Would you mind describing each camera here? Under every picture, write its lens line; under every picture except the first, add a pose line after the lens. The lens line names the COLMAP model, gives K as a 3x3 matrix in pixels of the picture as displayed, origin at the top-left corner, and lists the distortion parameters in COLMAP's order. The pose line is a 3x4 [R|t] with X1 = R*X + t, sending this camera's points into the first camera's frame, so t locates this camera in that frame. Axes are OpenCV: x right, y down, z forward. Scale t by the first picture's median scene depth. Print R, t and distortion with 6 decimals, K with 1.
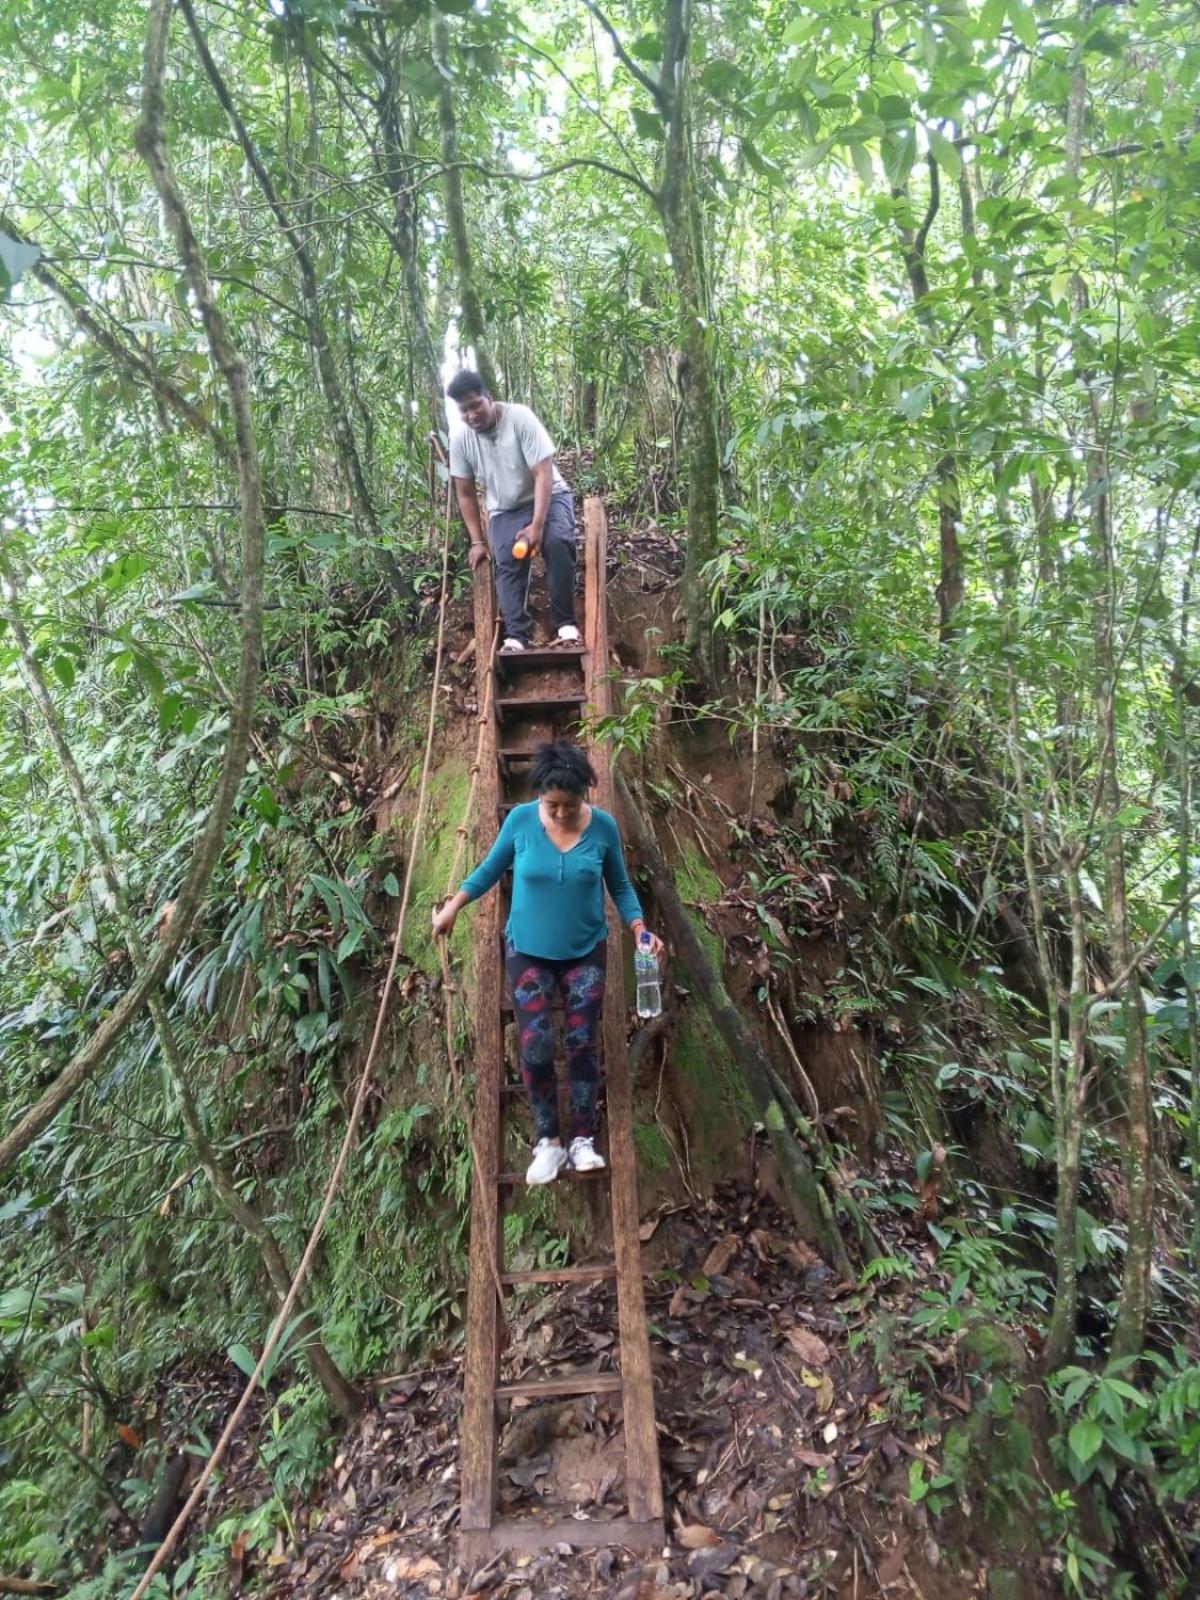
lens RADIAL K [[1290.4, 0, 600.0], [0, 1290.4, 800.0], [0, 0, 1]] dist [-0.003276, -0.006128]
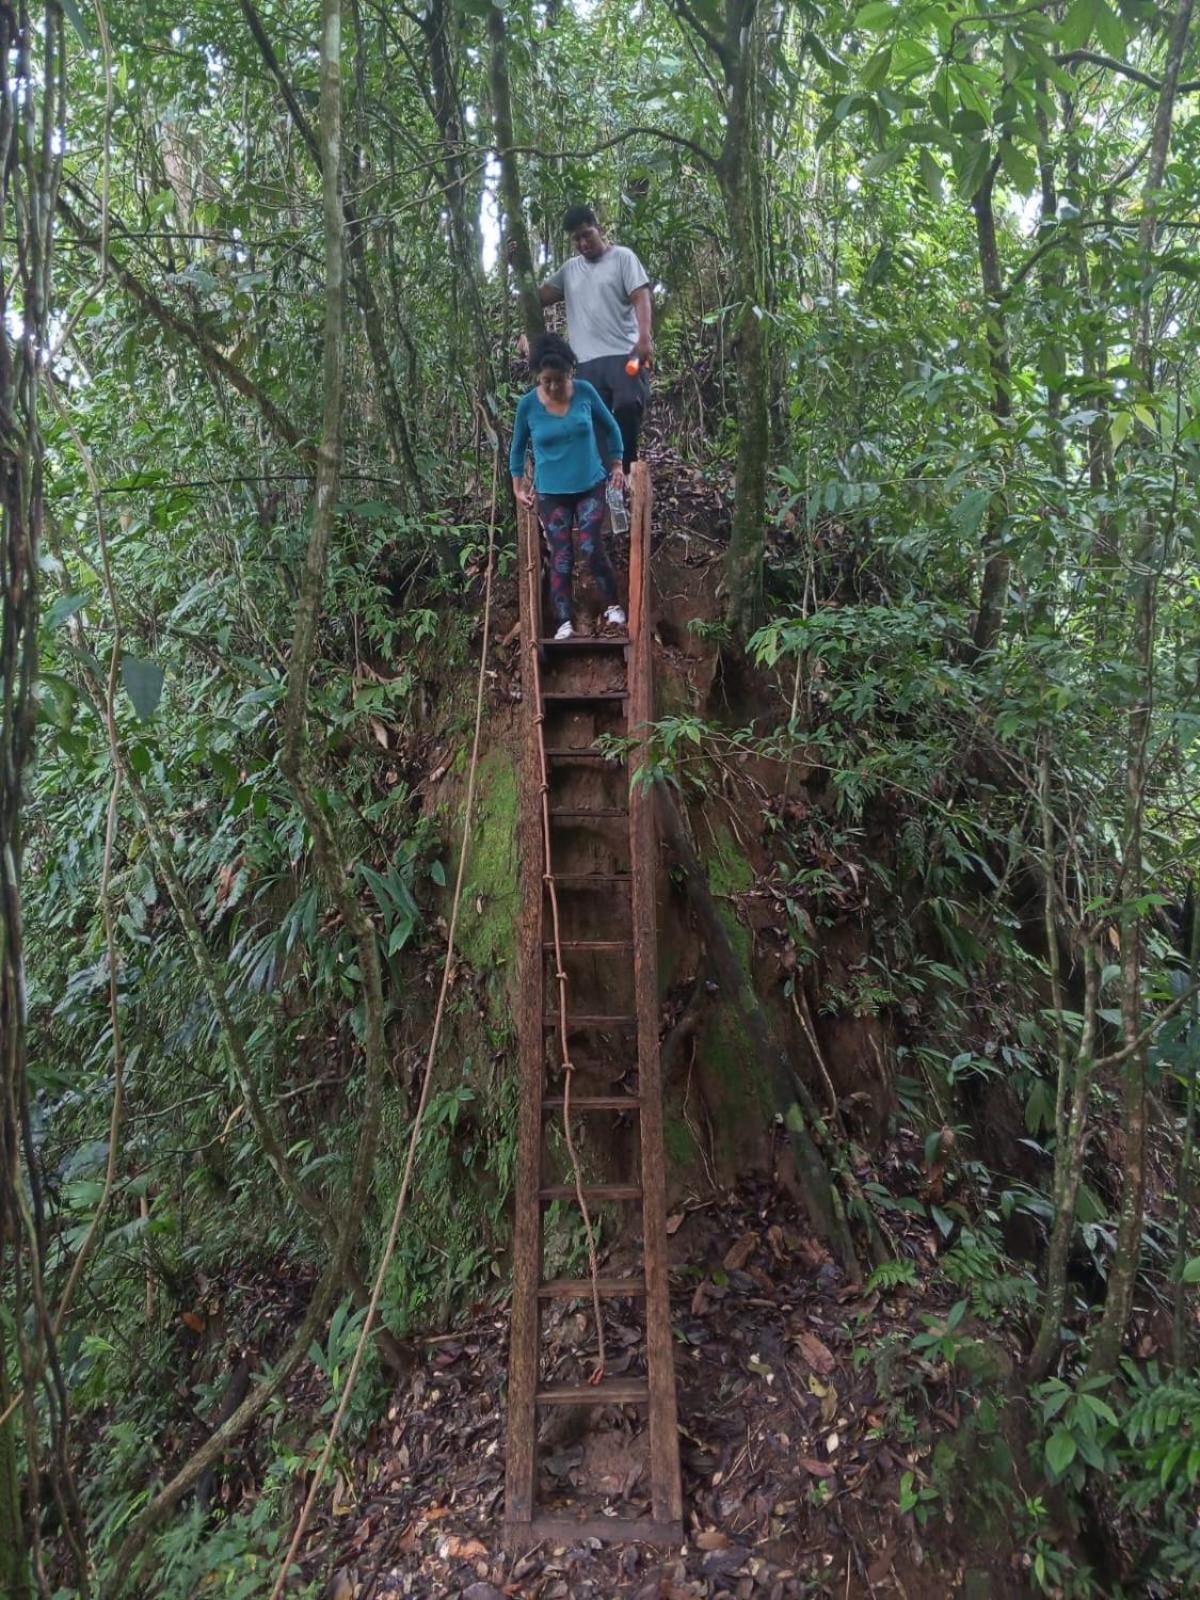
lens RADIAL K [[1290.4, 0, 600.0], [0, 1290.4, 800.0], [0, 0, 1]] dist [-0.003276, -0.006128]
pose [[0.999448, 0.027157, -0.019122, -0.015299], [-0.024230, 0.989925, 0.139507, -0.184216], [0.022718, -0.138966, 0.990036, -0.035213]]
